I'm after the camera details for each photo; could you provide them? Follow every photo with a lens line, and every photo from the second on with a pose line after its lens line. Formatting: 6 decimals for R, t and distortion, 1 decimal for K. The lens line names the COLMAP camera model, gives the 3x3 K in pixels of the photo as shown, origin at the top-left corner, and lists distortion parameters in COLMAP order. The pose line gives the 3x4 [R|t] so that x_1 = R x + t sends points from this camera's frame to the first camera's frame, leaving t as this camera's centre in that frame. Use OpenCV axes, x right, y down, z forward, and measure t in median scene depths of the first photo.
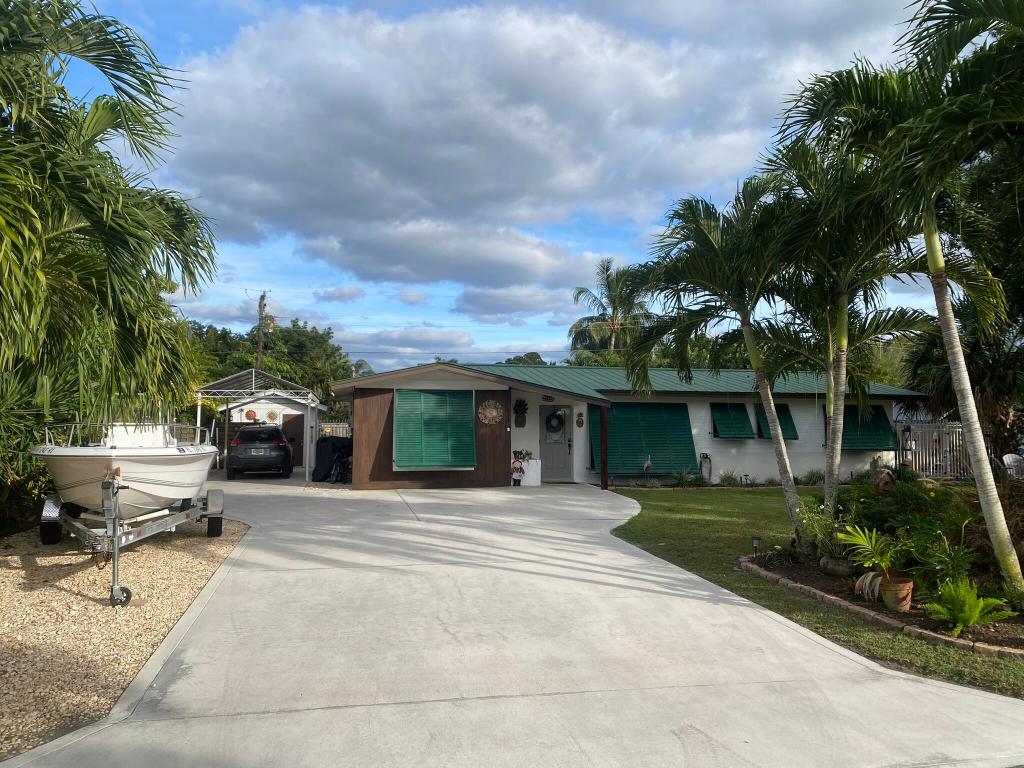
lens RADIAL K [[784.0, 0, 511.6], [0, 784.0, 384.2], [0, 0, 1]] dist [0.020598, -0.018477]
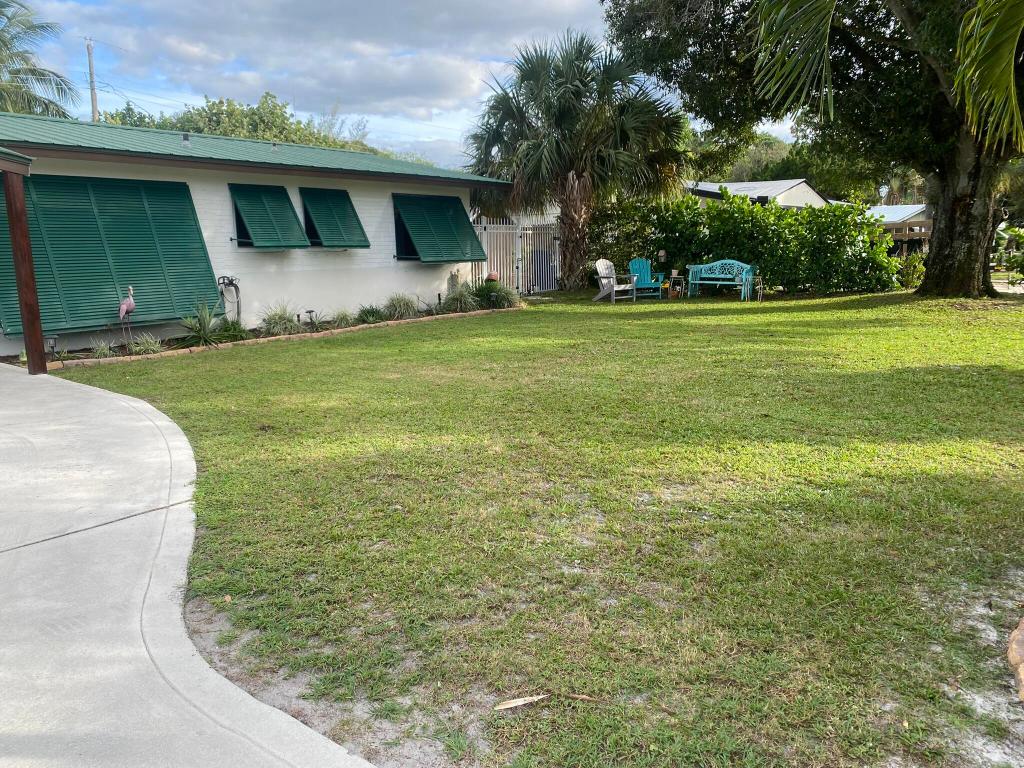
lens RADIAL K [[784.0, 0, 511.4], [0, 784.0, 383.6], [0, 0, 1]] dist [0.020598, -0.018477]
pose [[0.758563, -0.131121, 0.638271, 0.033532], [-0.020179, 0.974347, 0.224143, 0.033110], [-0.651288, -0.182906, 0.736458, 0.444749]]
